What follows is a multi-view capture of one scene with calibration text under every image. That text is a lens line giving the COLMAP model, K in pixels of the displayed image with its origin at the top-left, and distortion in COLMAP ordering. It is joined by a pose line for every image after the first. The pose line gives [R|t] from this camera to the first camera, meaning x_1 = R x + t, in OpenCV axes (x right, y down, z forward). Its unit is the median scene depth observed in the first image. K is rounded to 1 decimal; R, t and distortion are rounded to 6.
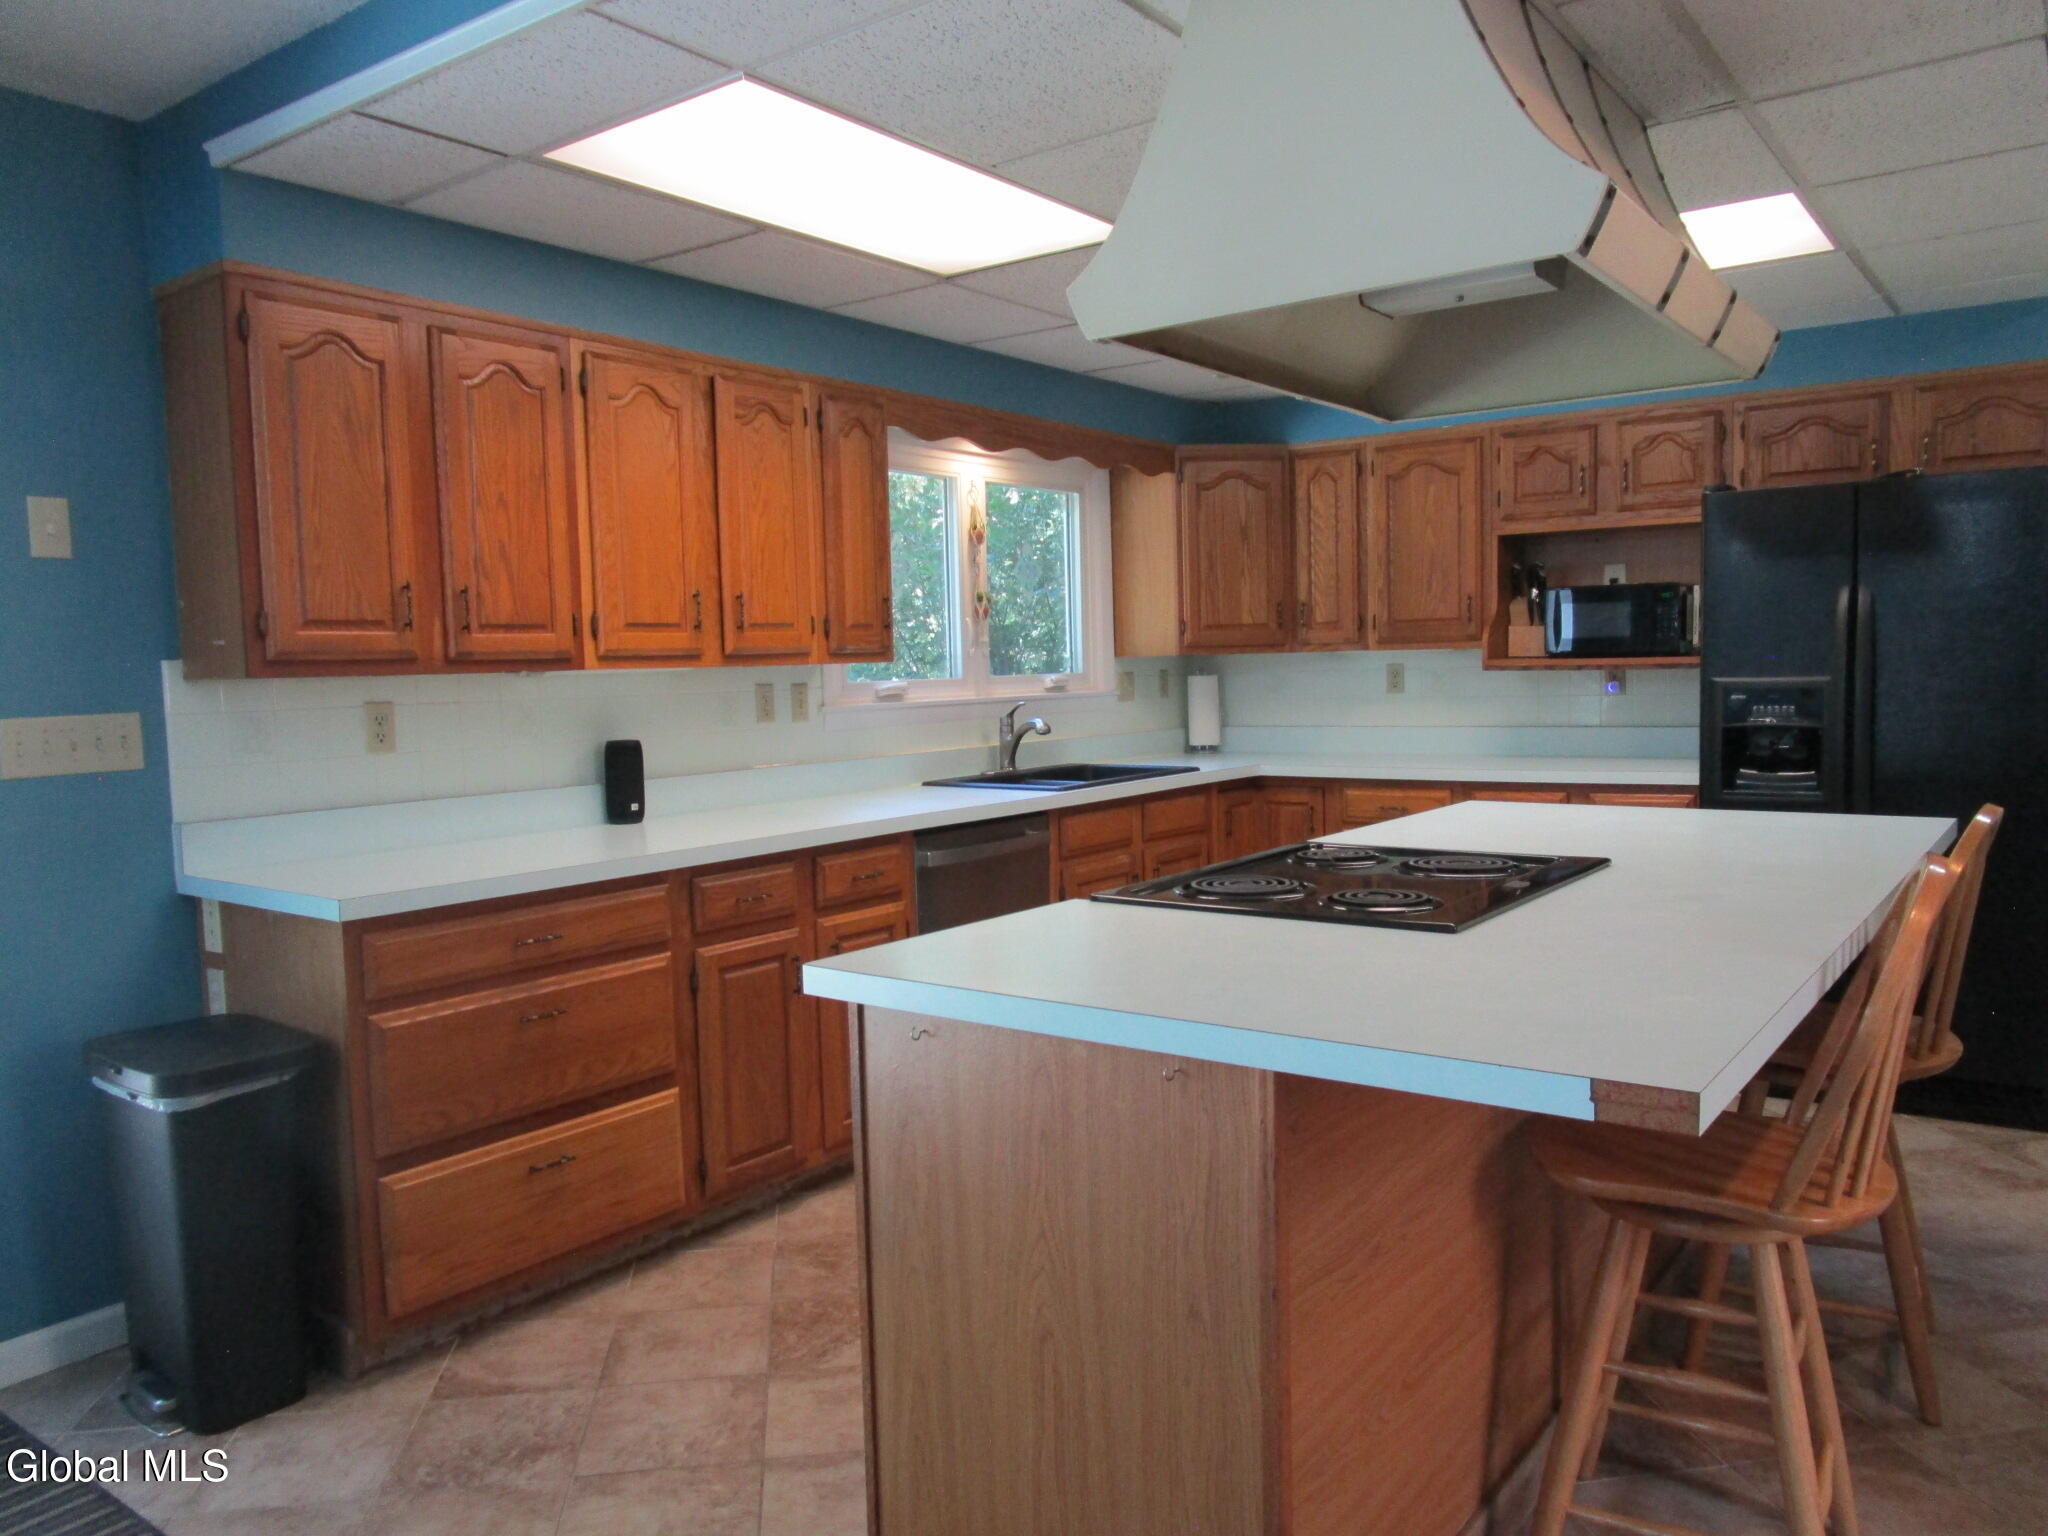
lens RADIAL K [[1471.1, 0, 1018.9], [0, 1471.1, 766.9], [0, 0, 1]] dist [-0.013803, -0.000372]
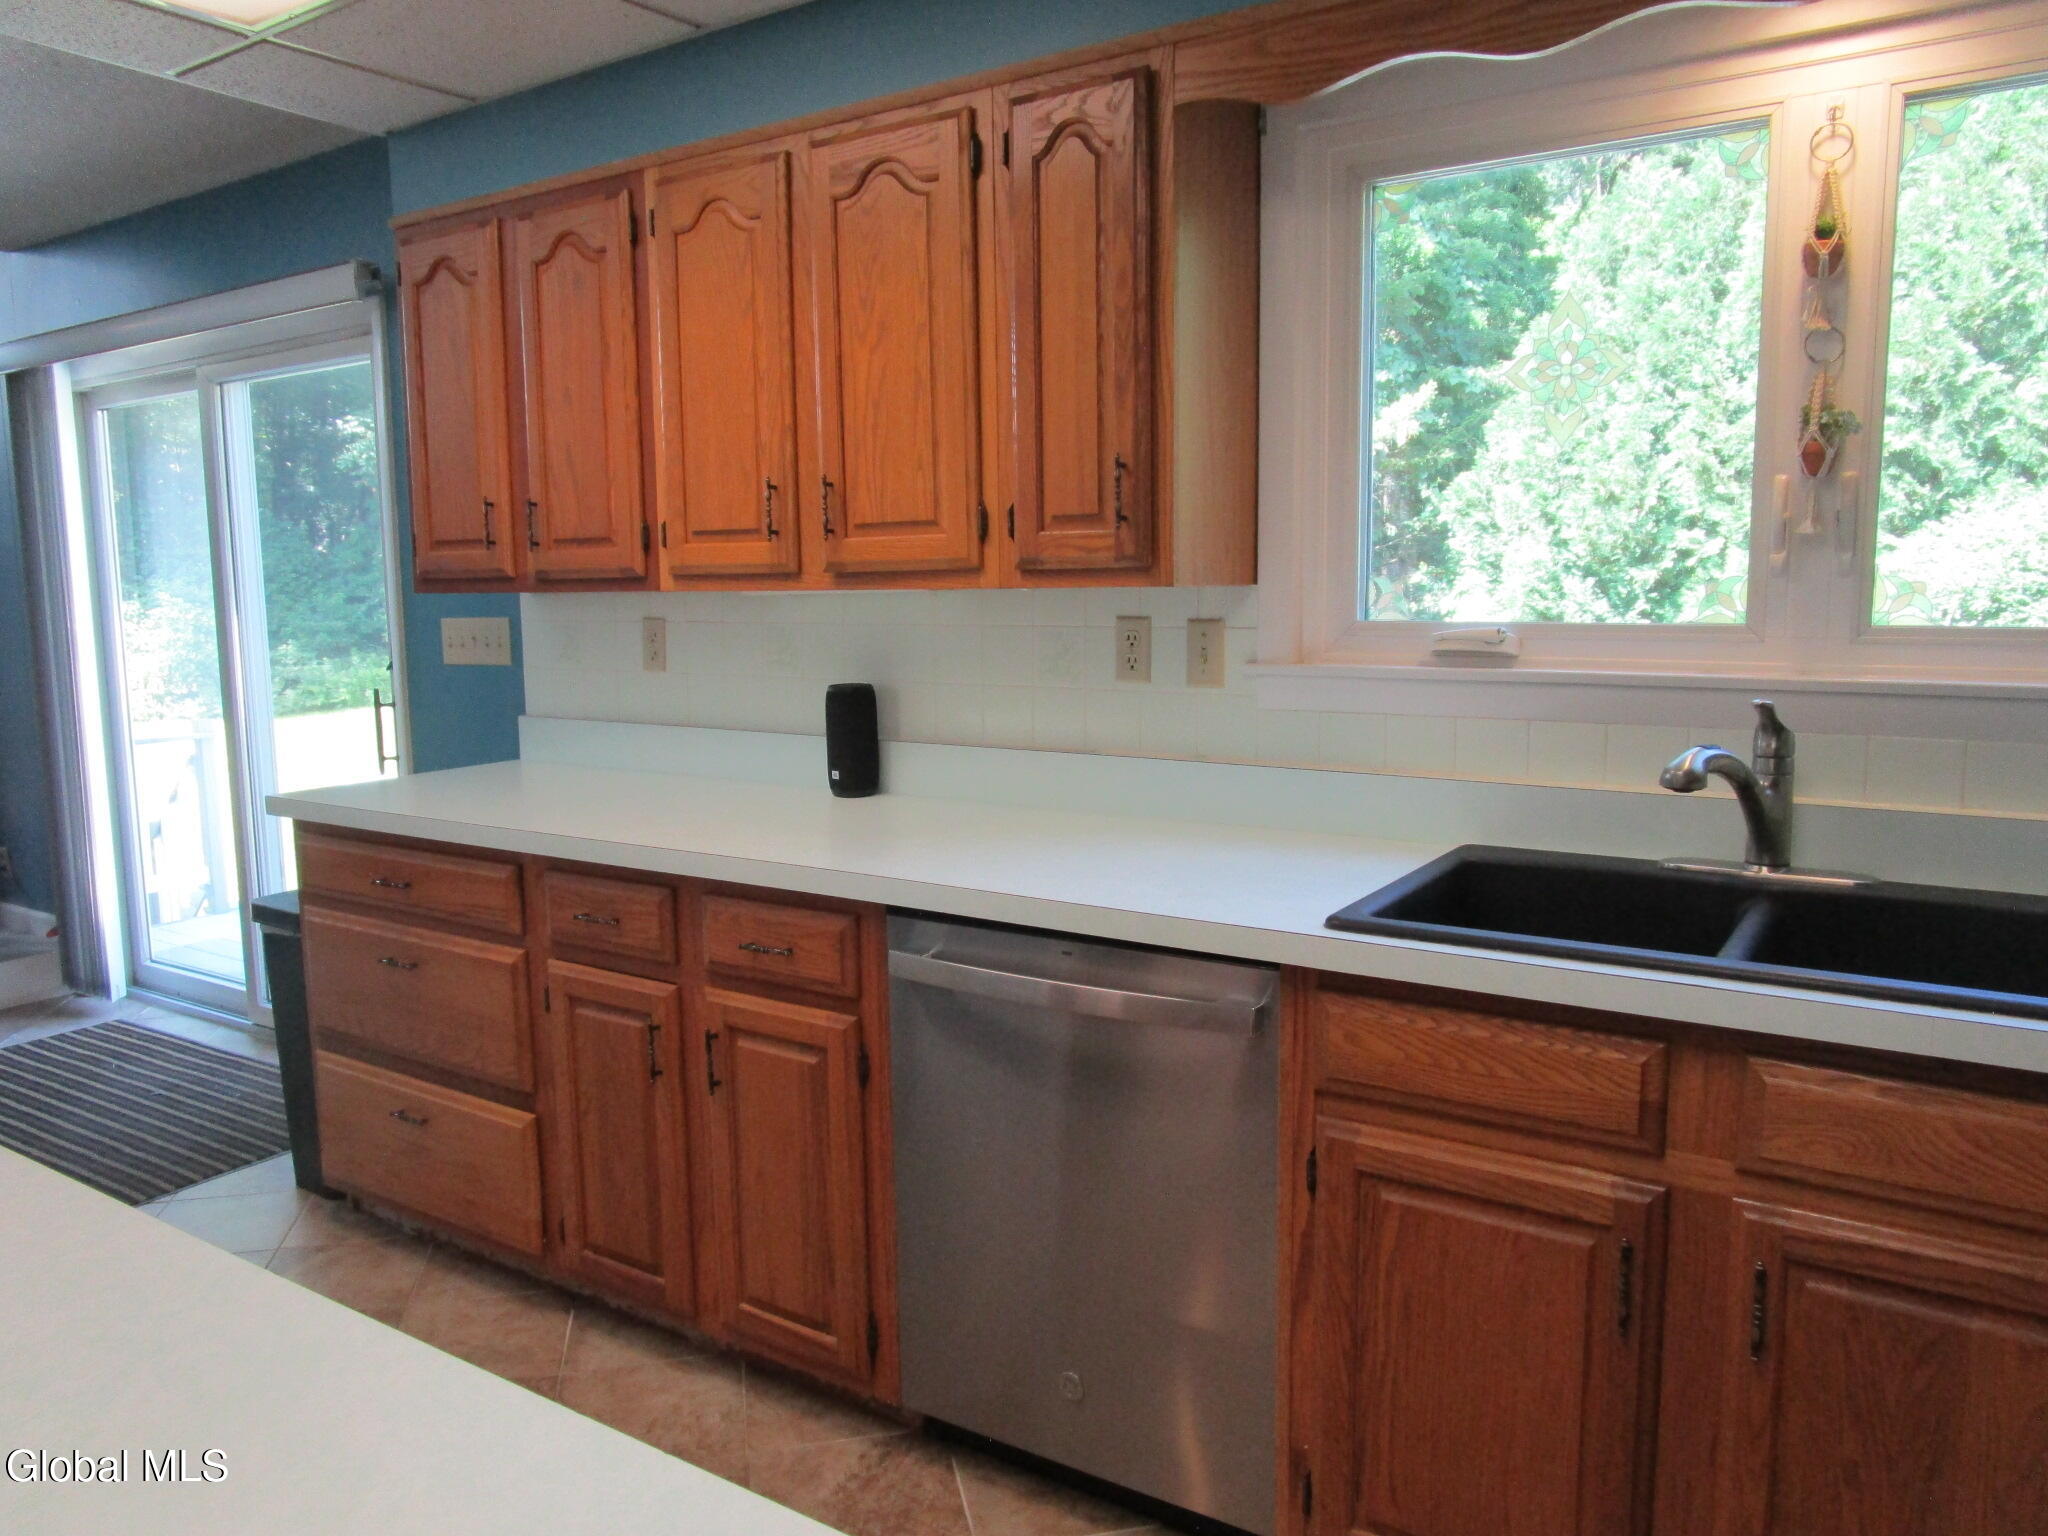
lens RADIAL K [[1471.1, 0, 1018.9], [0, 1471.1, 766.9], [0, 0, 1]] dist [-0.013803, -0.000372]
pose [[0.057584, 0.154008, -0.986390, 0.379414], [-0.060264, 0.986764, 0.150548, -0.075193], [0.996520, 0.050774, 0.066103, 0.826474]]
